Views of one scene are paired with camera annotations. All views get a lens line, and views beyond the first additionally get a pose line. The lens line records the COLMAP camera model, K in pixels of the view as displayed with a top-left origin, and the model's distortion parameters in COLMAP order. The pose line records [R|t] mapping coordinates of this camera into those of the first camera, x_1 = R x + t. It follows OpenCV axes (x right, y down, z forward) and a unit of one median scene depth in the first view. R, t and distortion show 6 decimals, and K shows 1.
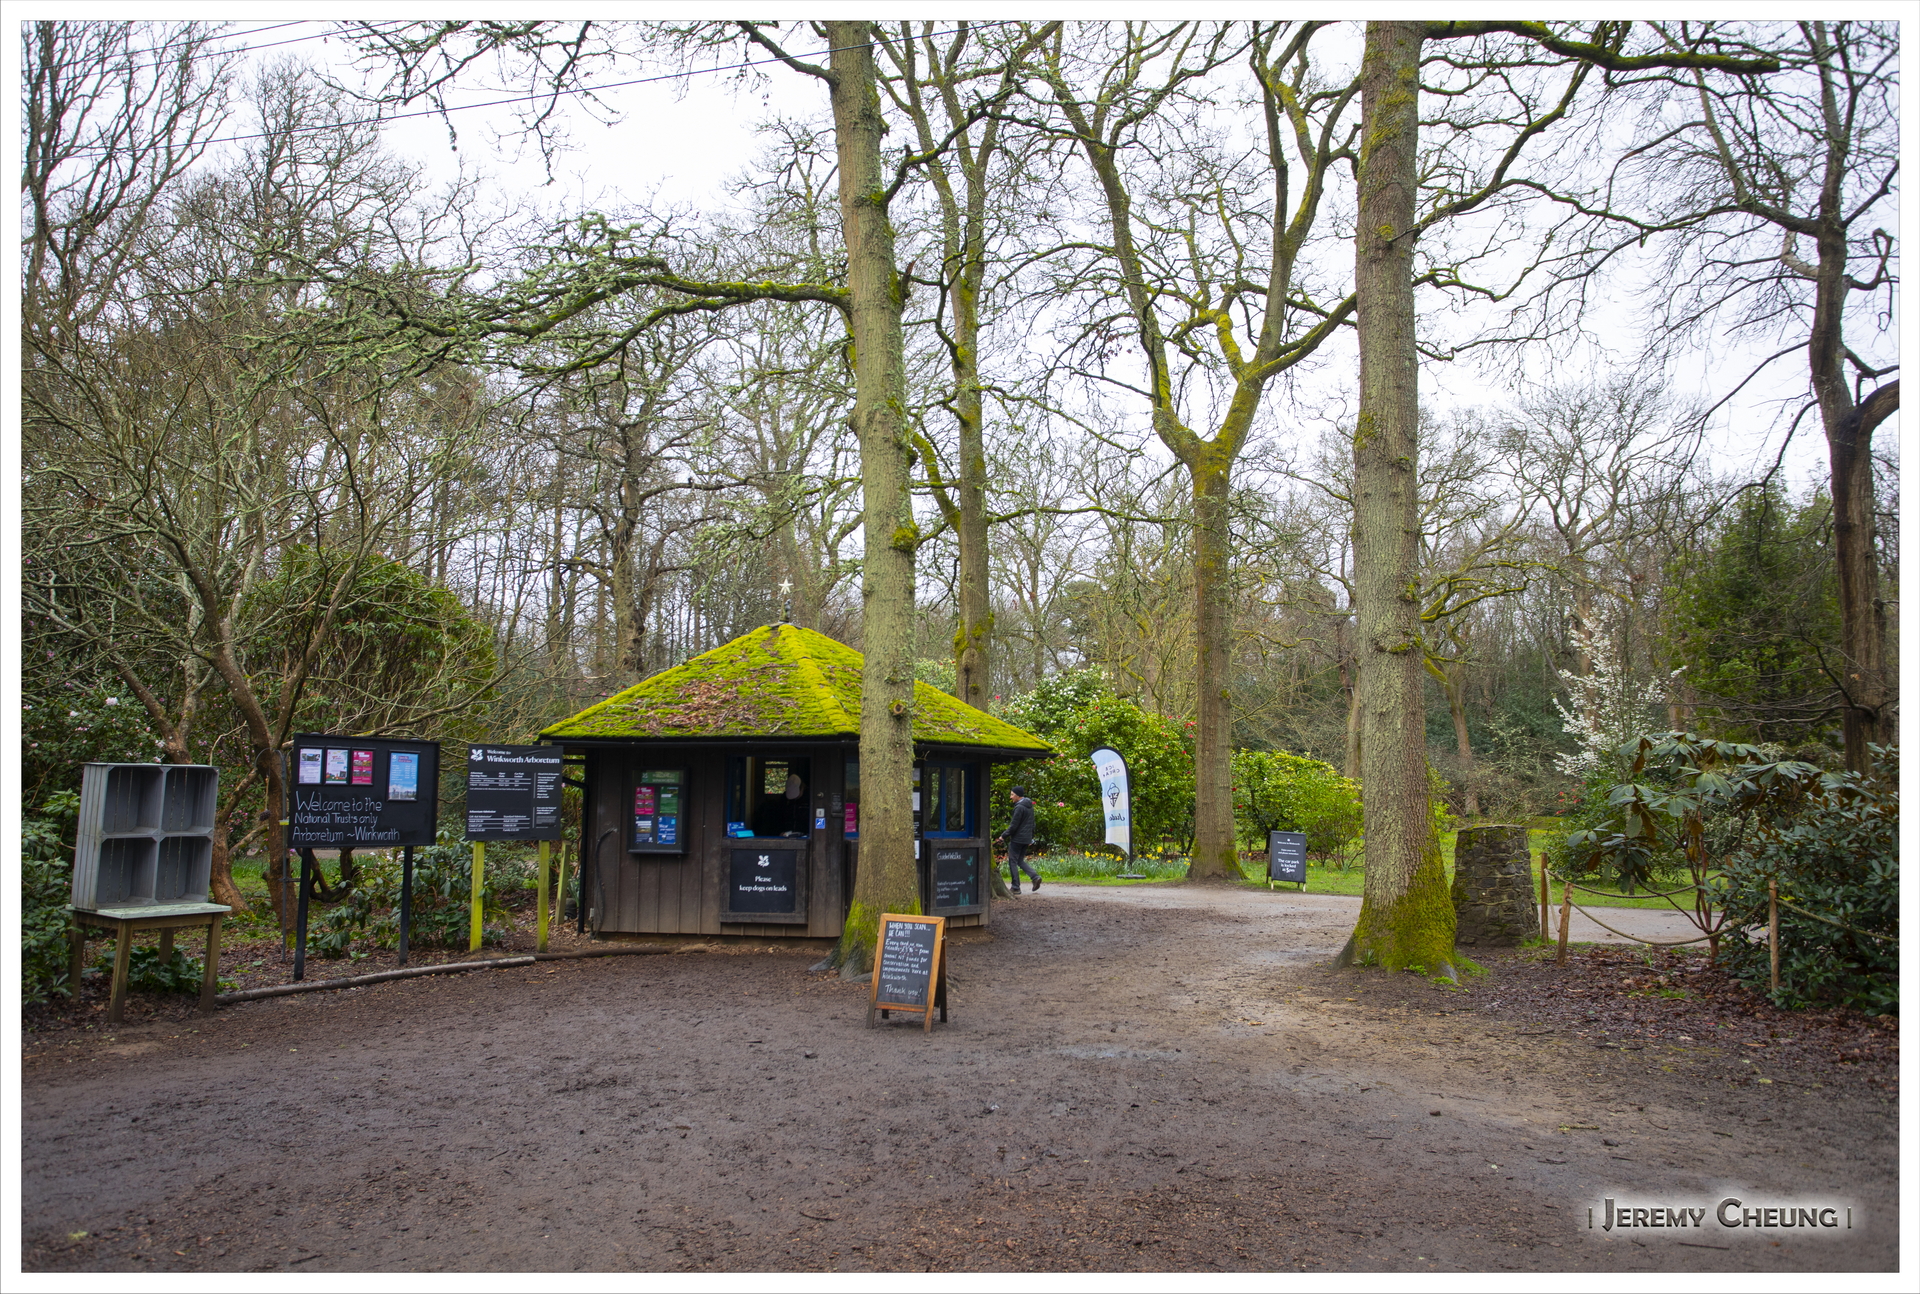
lens RADIAL K [[1445.7, 0, 960.0], [0, 1445.7, 647.0], [0, 0, 1]] dist [-0.000811, -0.000254]
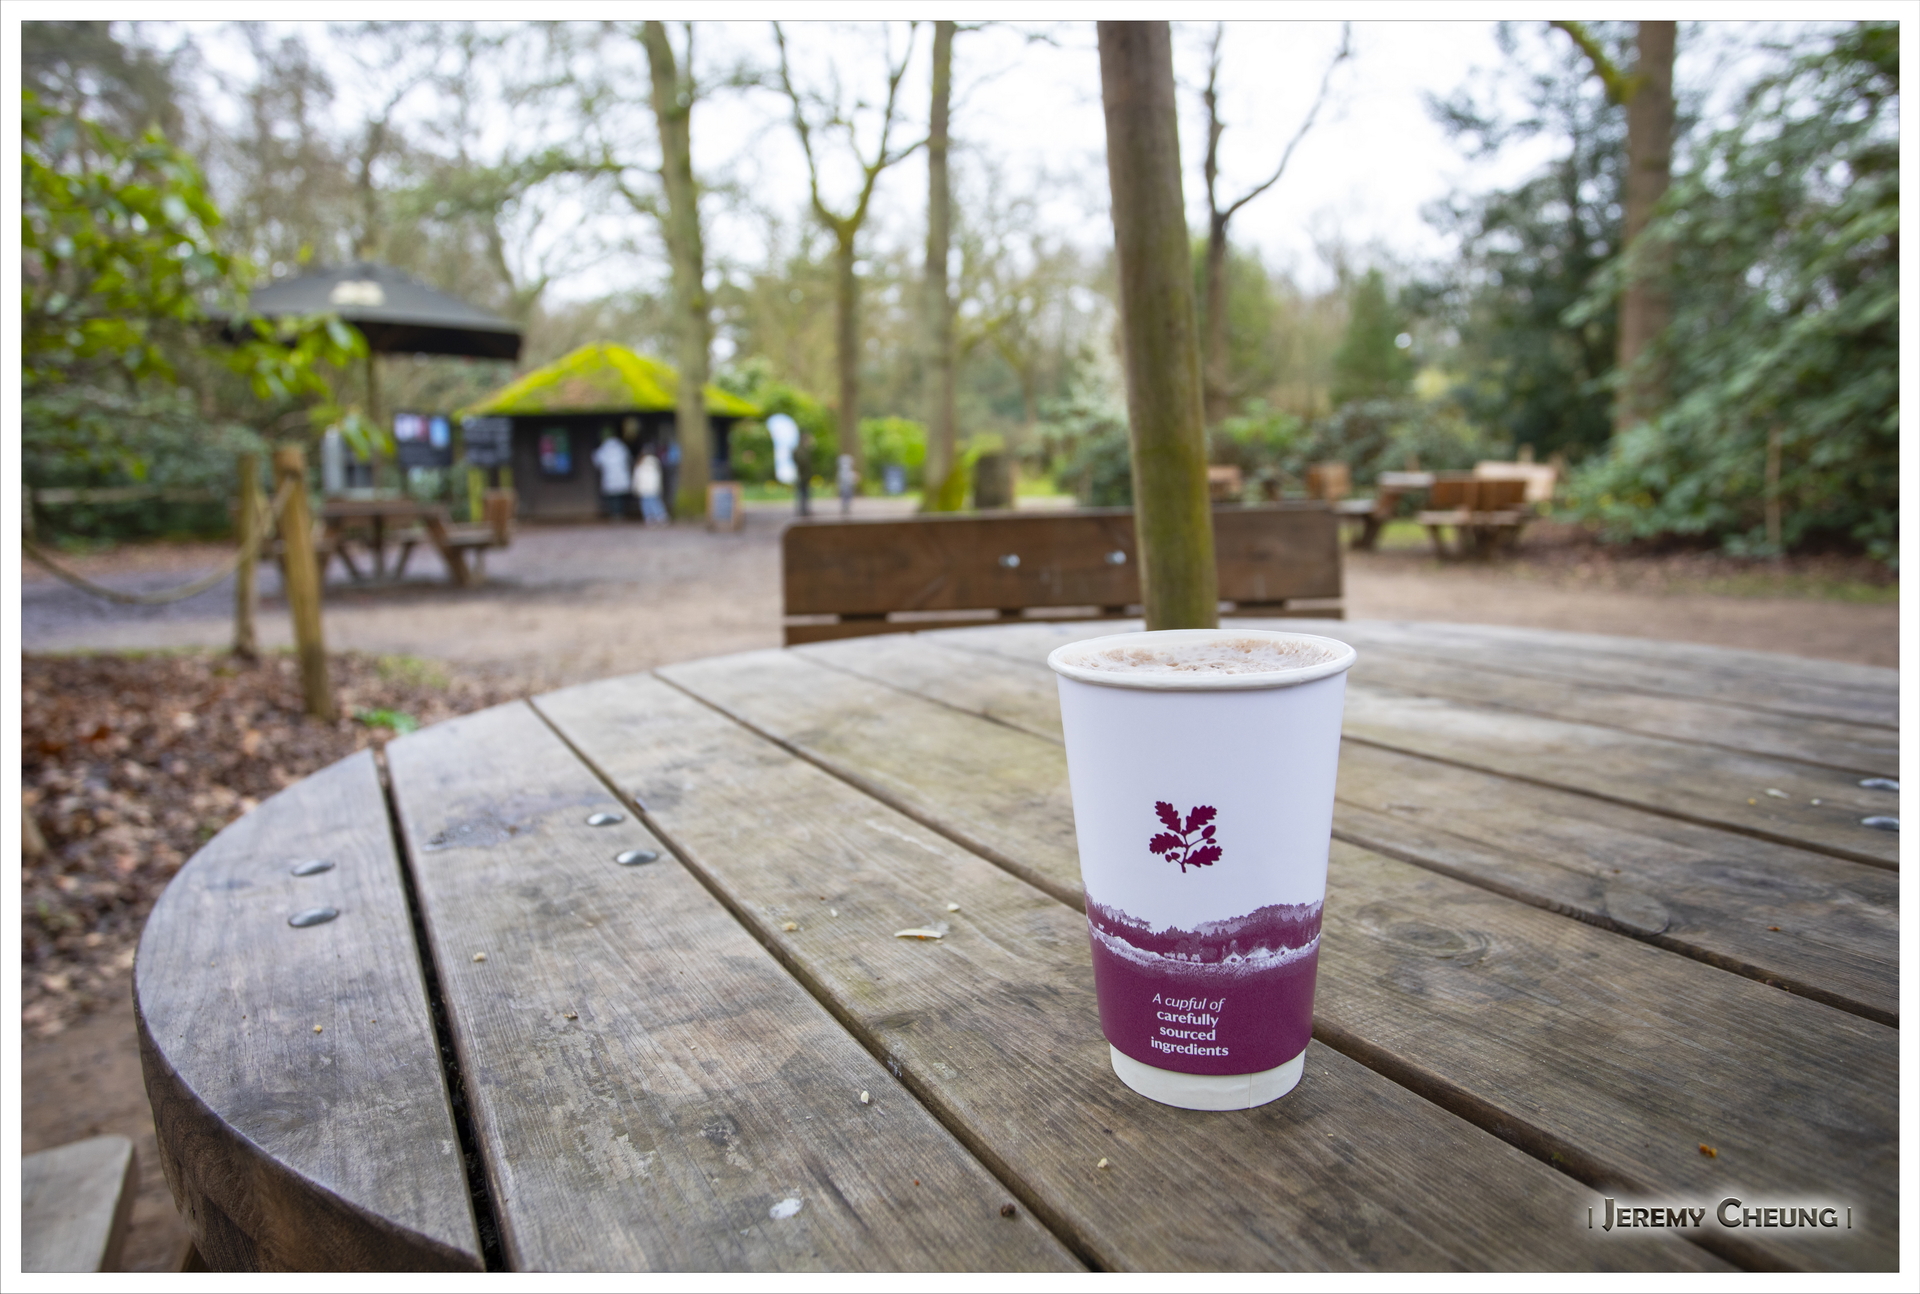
lens RADIAL K [[1326.5, 0, 960.0], [0, 1326.5, 647.0], [0, 0, 1]] dist [-0.002202, -0.000390]
pose [[0.967304, -0.060227, 0.246363, -0.076062], [0.001858, 0.973051, 0.230582, -0.018906], [-0.253611, -0.222585, 0.941349, -0.436179]]
